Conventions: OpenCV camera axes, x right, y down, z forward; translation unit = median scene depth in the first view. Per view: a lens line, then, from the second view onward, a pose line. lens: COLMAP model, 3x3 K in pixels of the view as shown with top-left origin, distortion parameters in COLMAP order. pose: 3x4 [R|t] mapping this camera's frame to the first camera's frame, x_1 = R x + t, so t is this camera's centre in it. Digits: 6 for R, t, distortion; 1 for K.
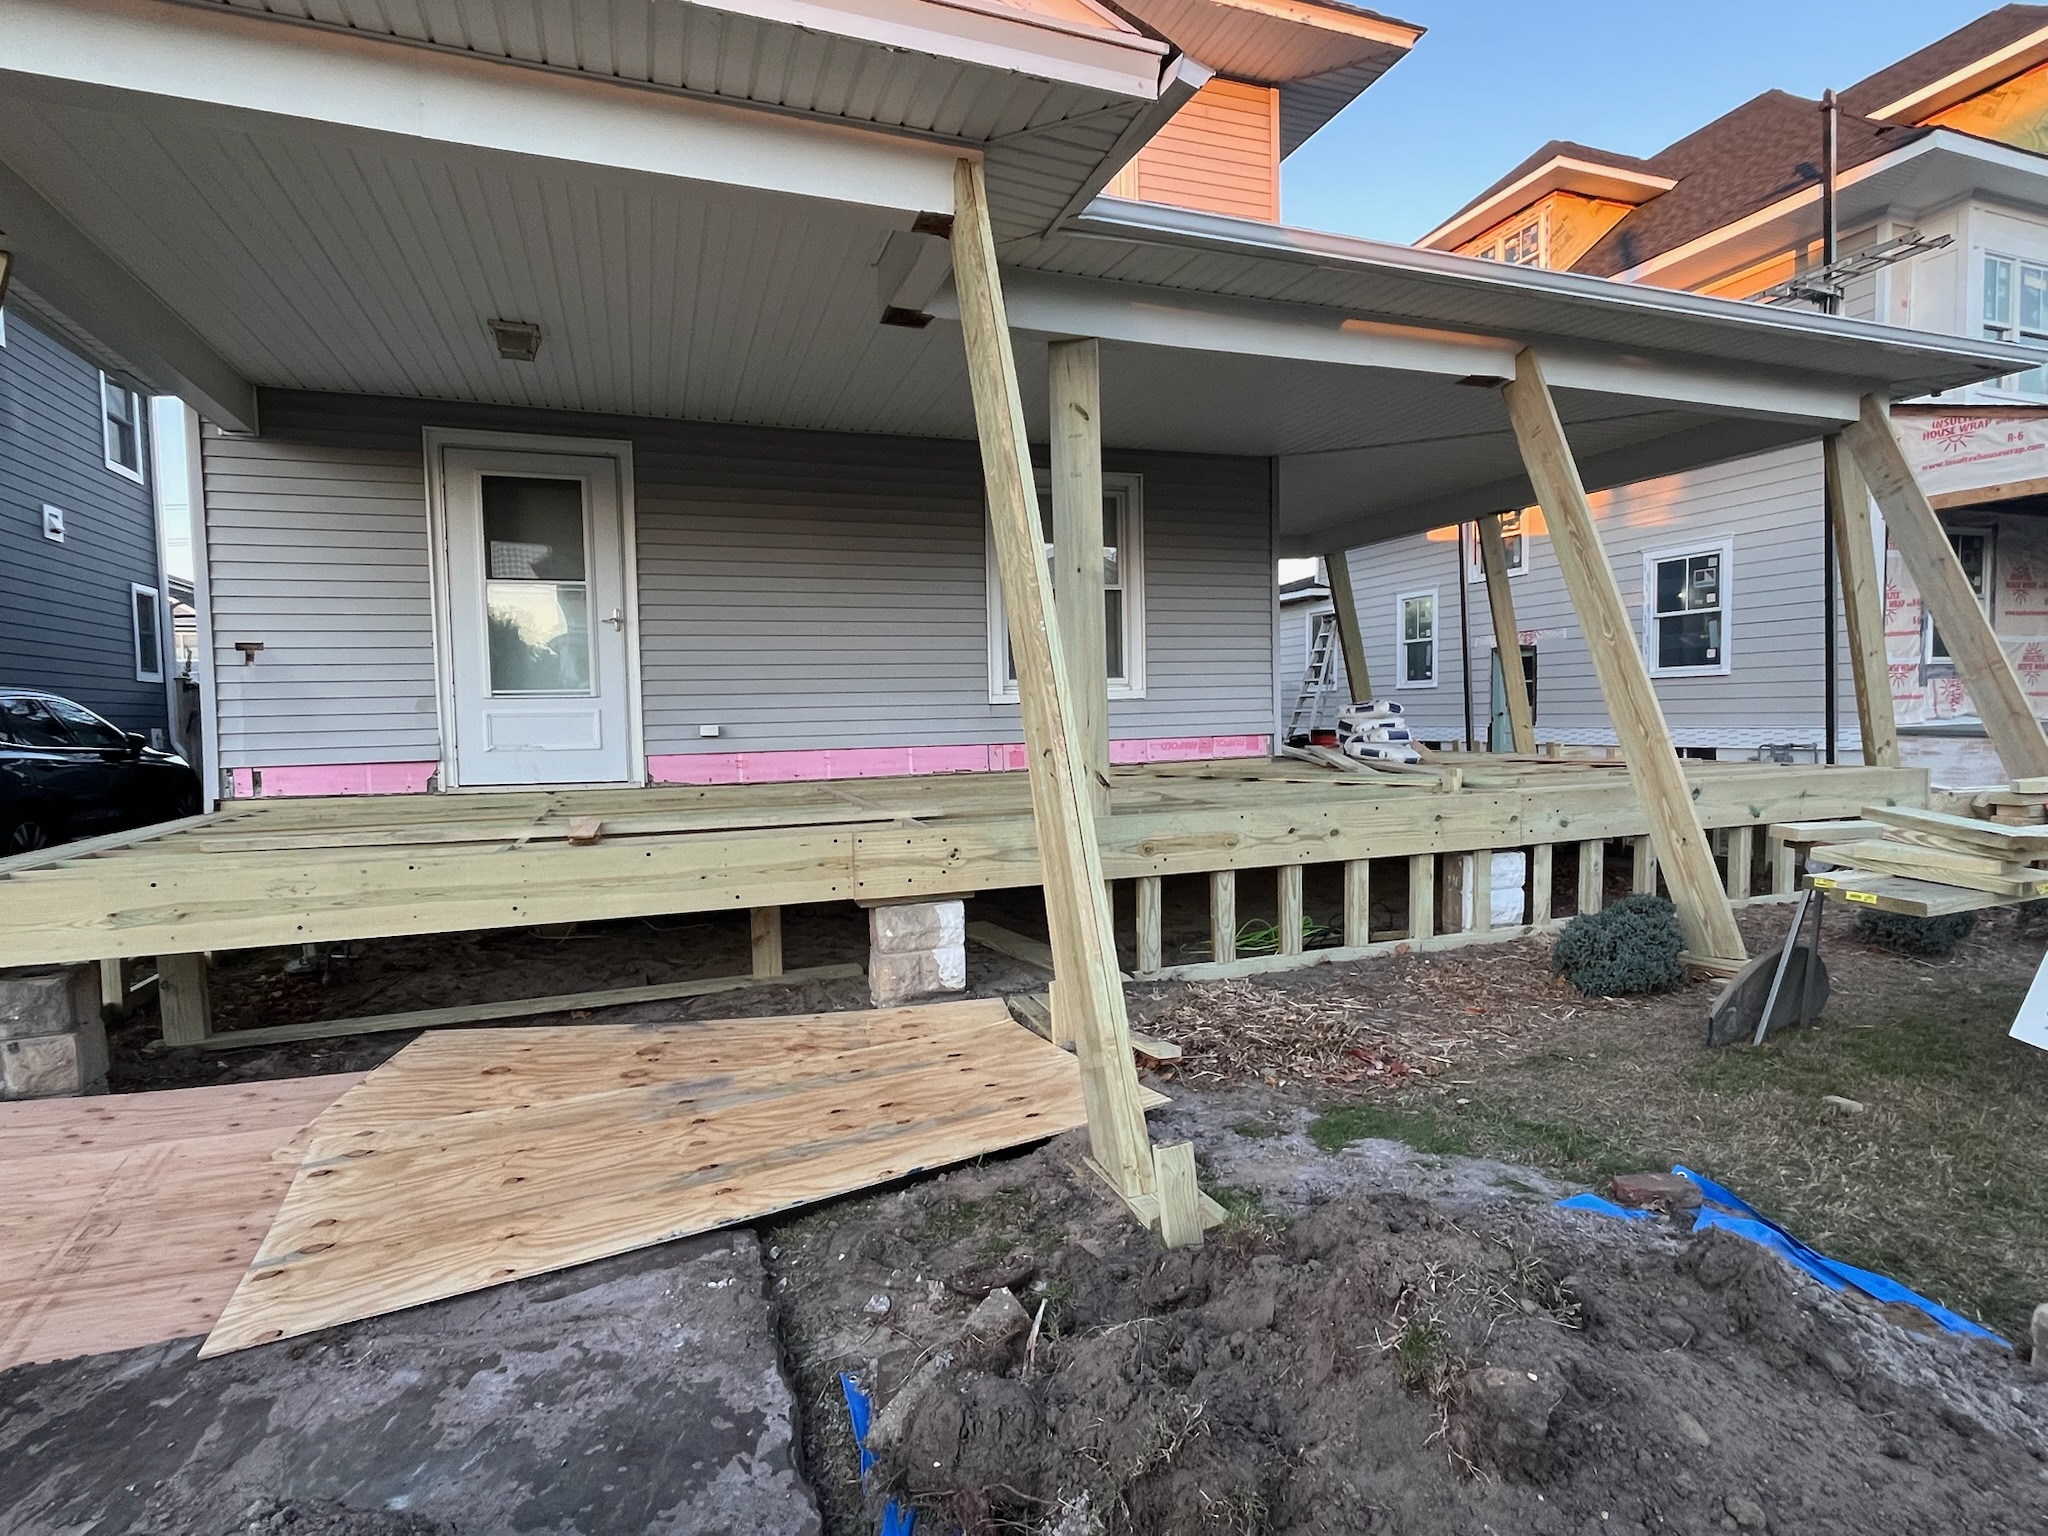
lens RADIAL K [[1042.0, 0, 1019.7], [0, 1042.0, 767.6], [0, 0, 1]] dist [-0.003323, 0.000124]
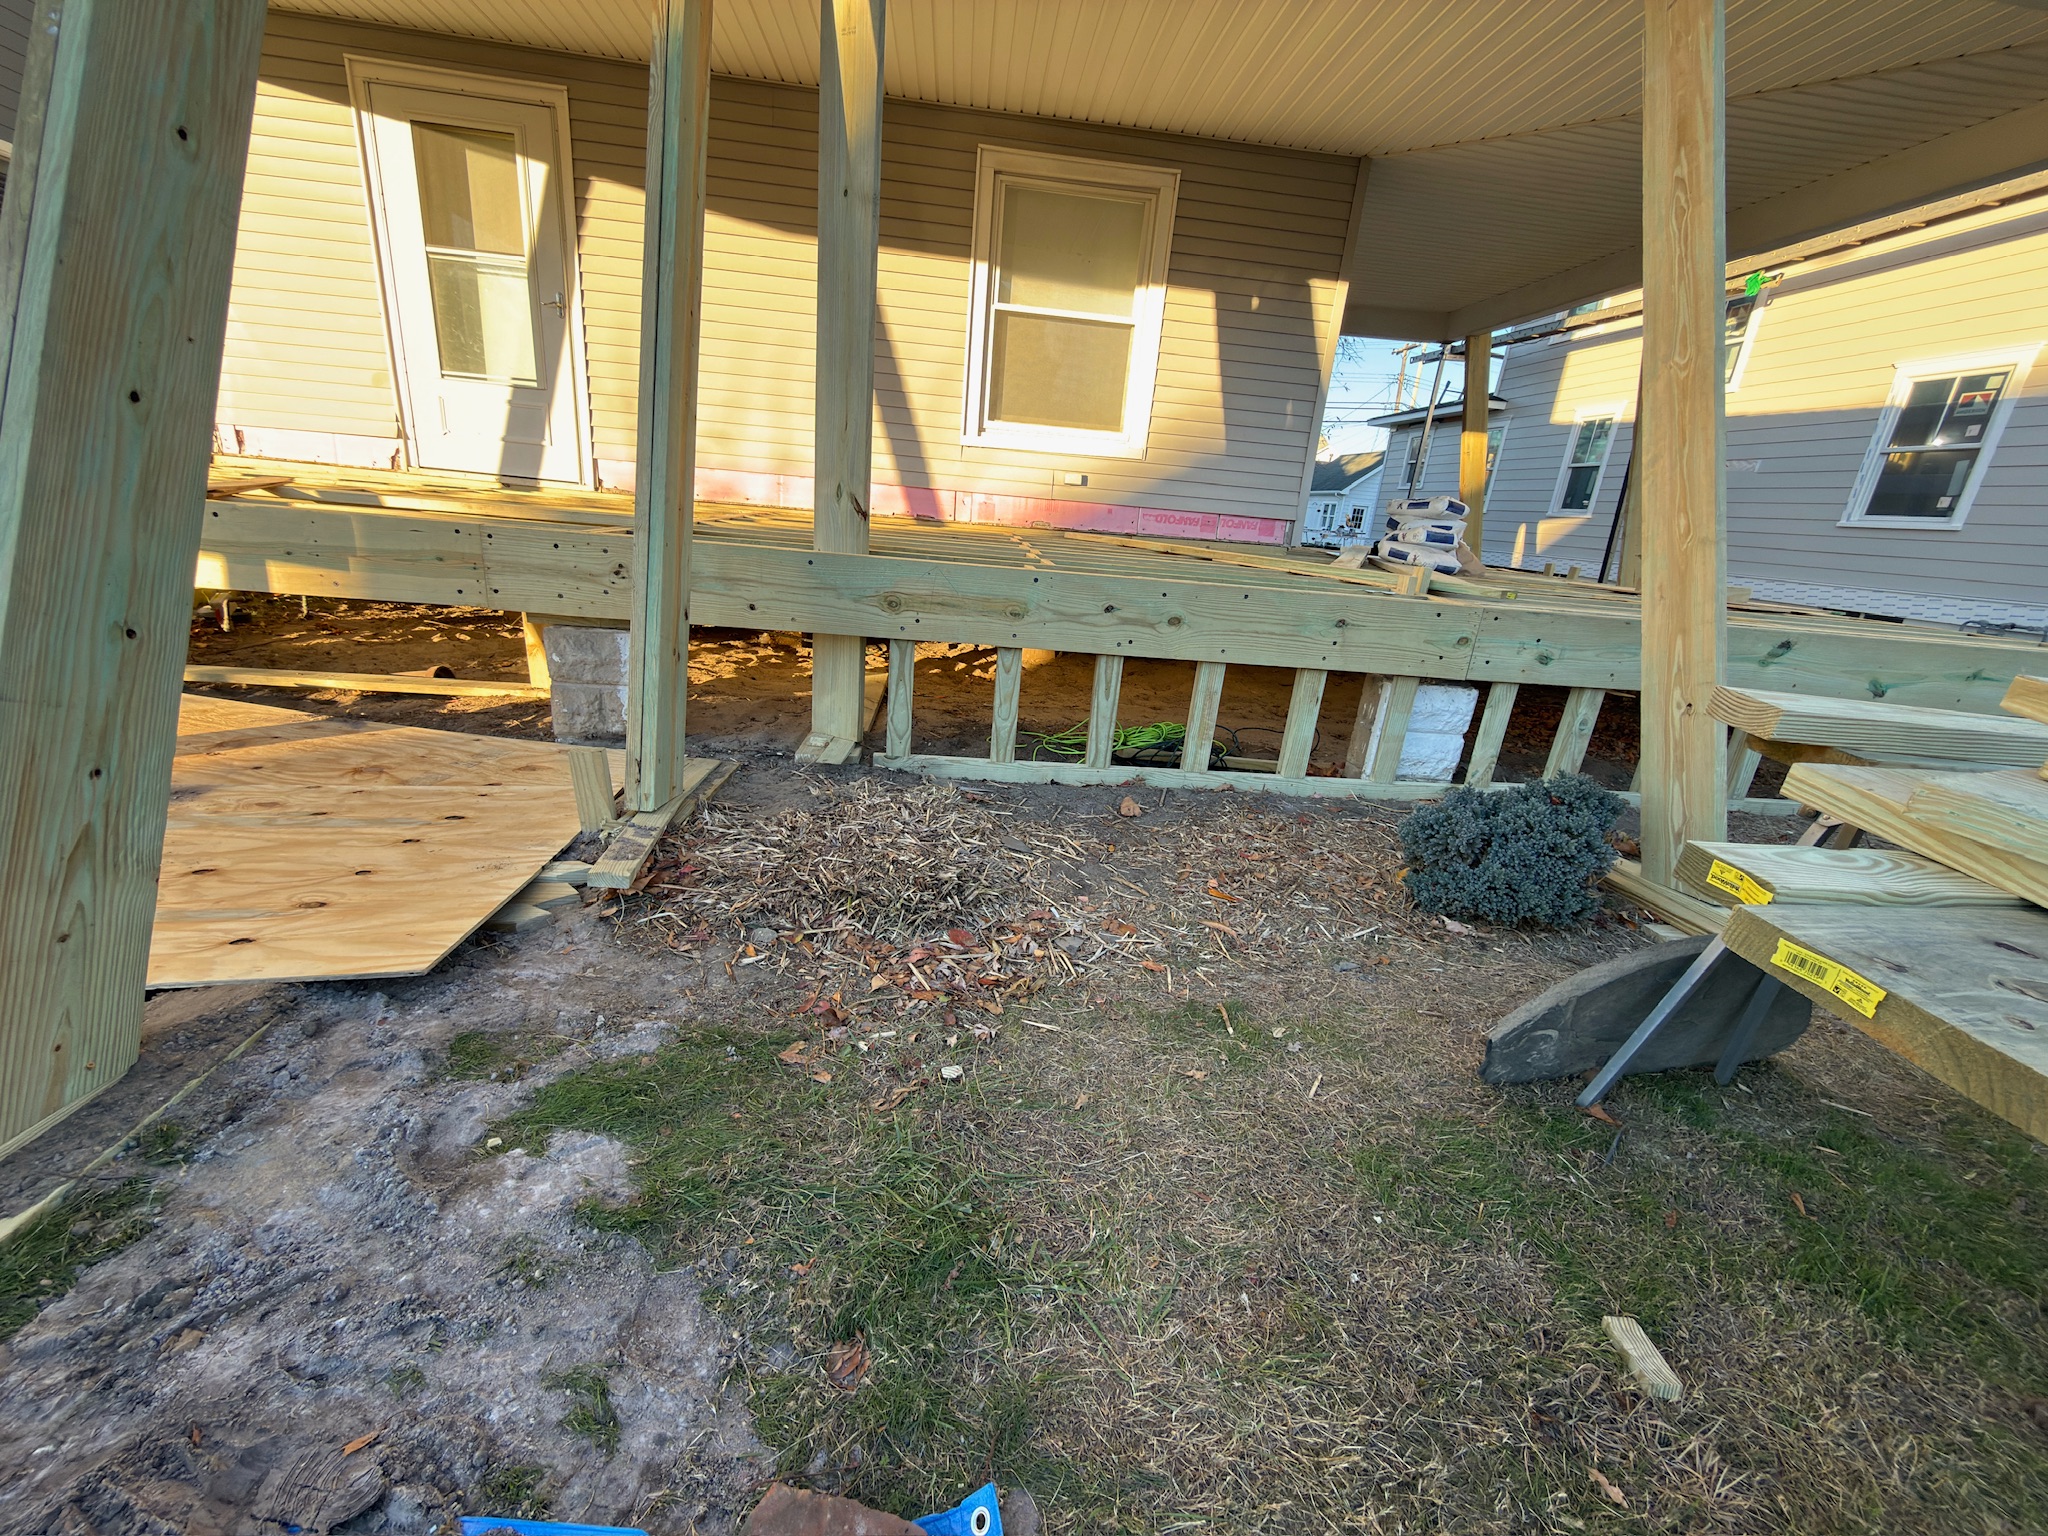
lens RADIAL K [[810.7, 0, 1023.4], [0, 810.7, 764.0], [0, 0, 1]] dist [-0.000800, -0.000221]
pose [[0.959809, 0.179461, -0.215777, 0.305846], [-0.120193, 0.957608, 0.261804, 0.019458], [0.253613, -0.225347, 0.940691, 0.360311]]
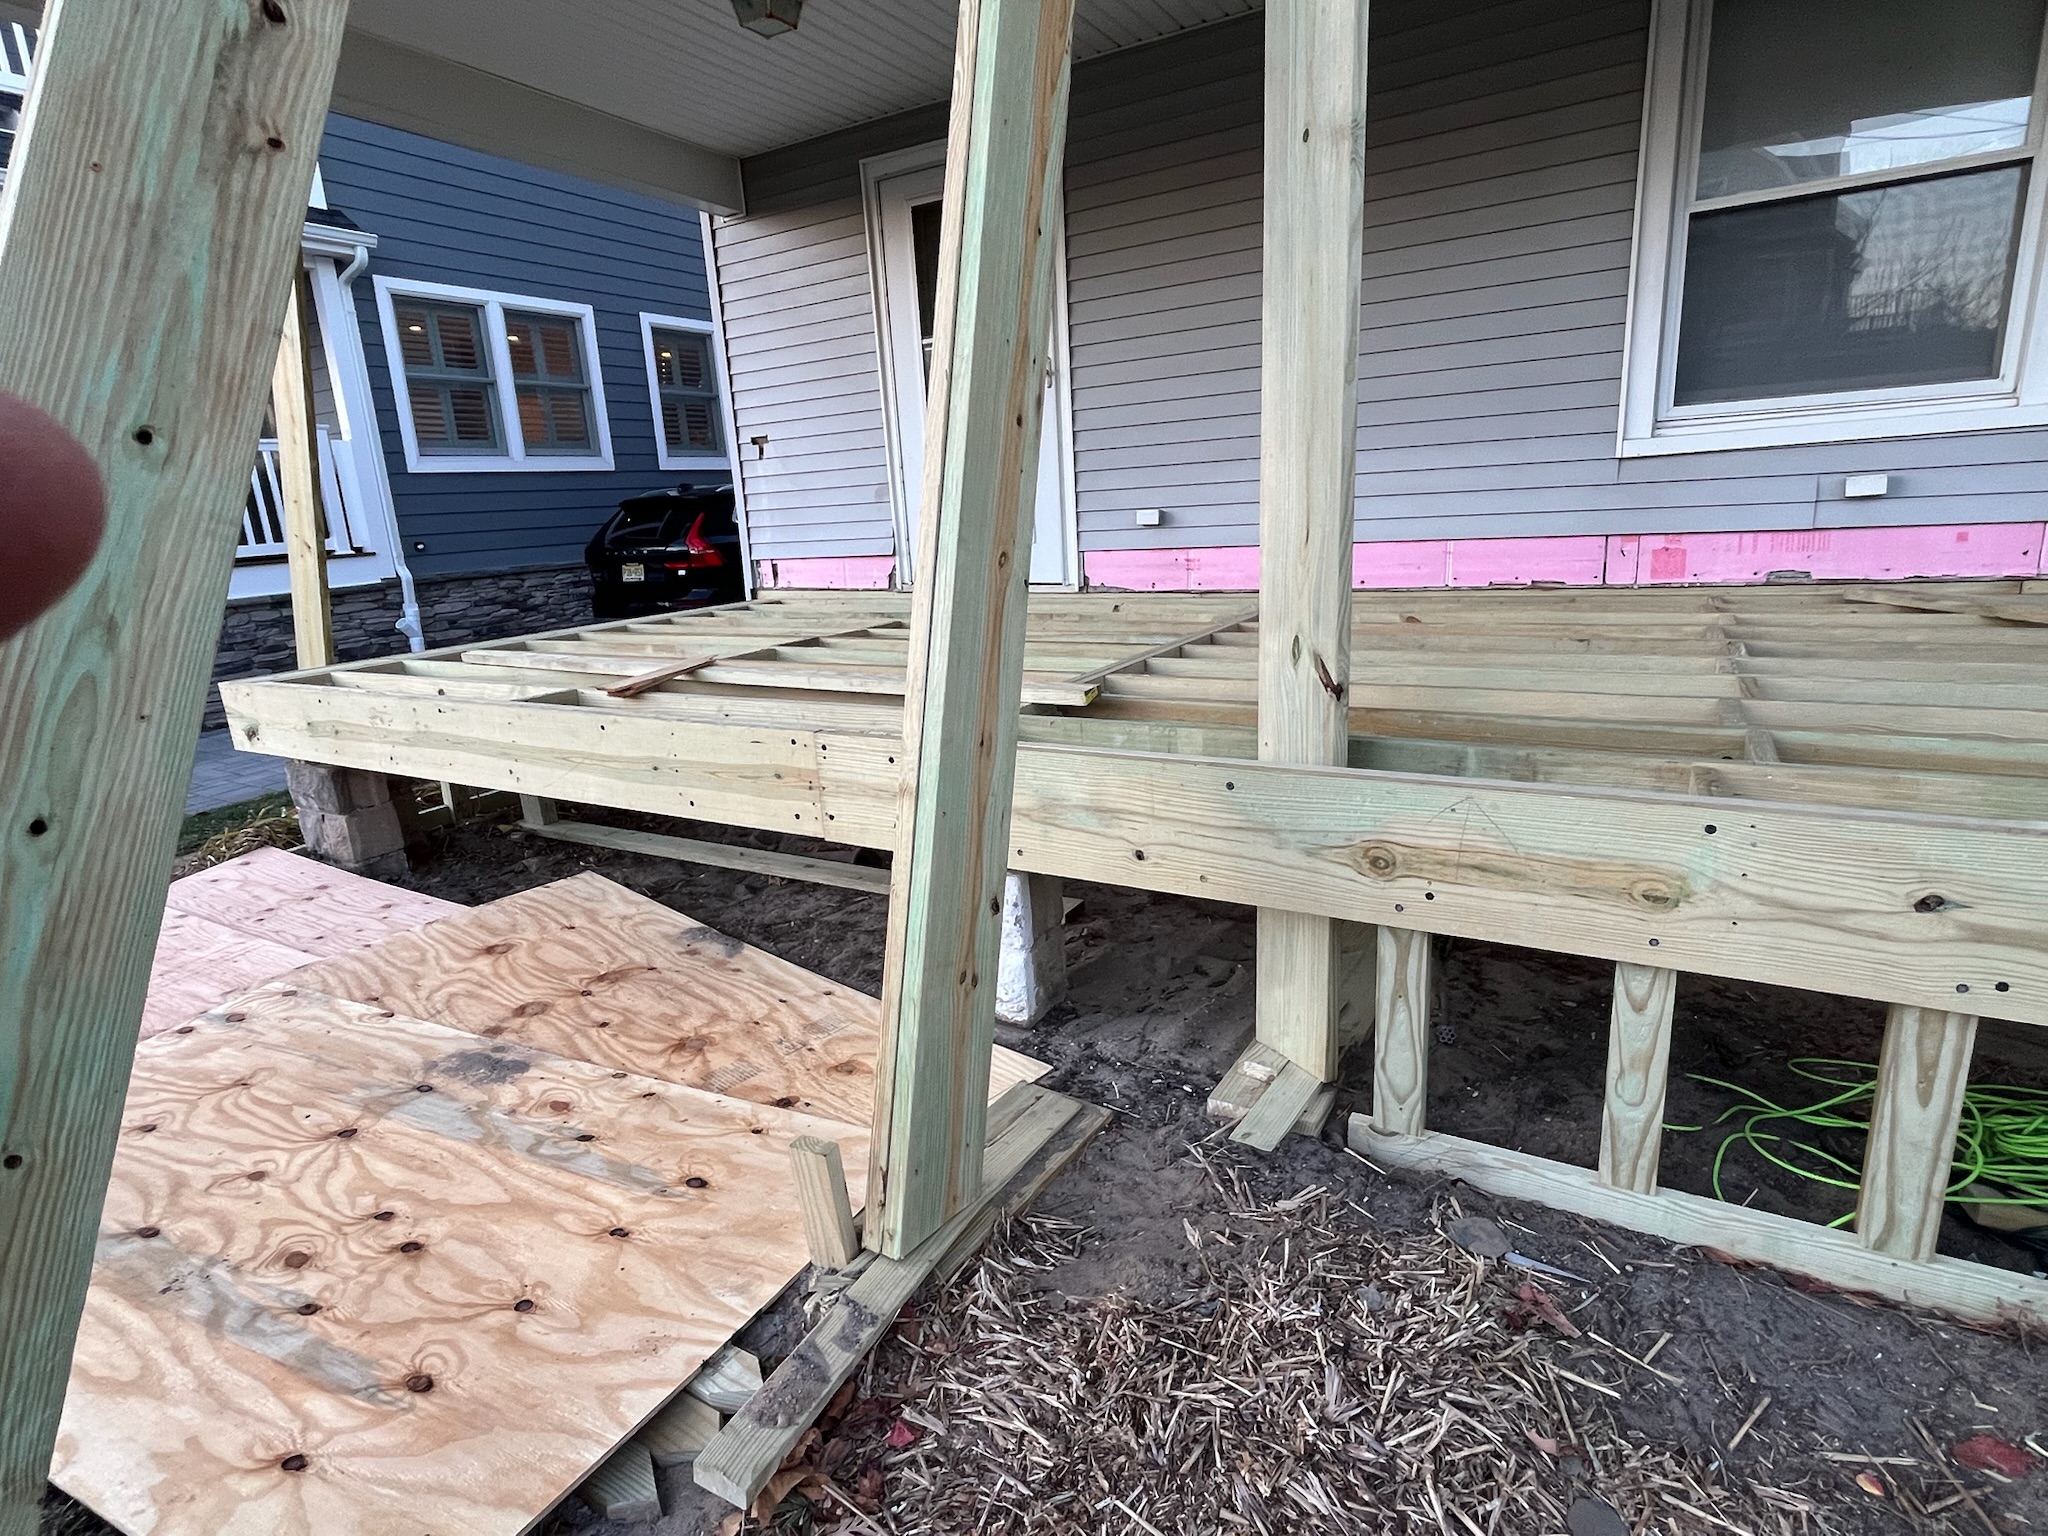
lens RADIAL K [[1042.0, 0, 1020.5], [0, 1042.0, 766.8], [0, 0, 1]] dist [-0.003323, 0.000124]
pose [[0.631912, 0.178148, -0.754288, 0.276525], [0.003214, 0.972614, 0.232404, -0.042558], [0.775033, -0.149283, 0.614034, 0.542760]]
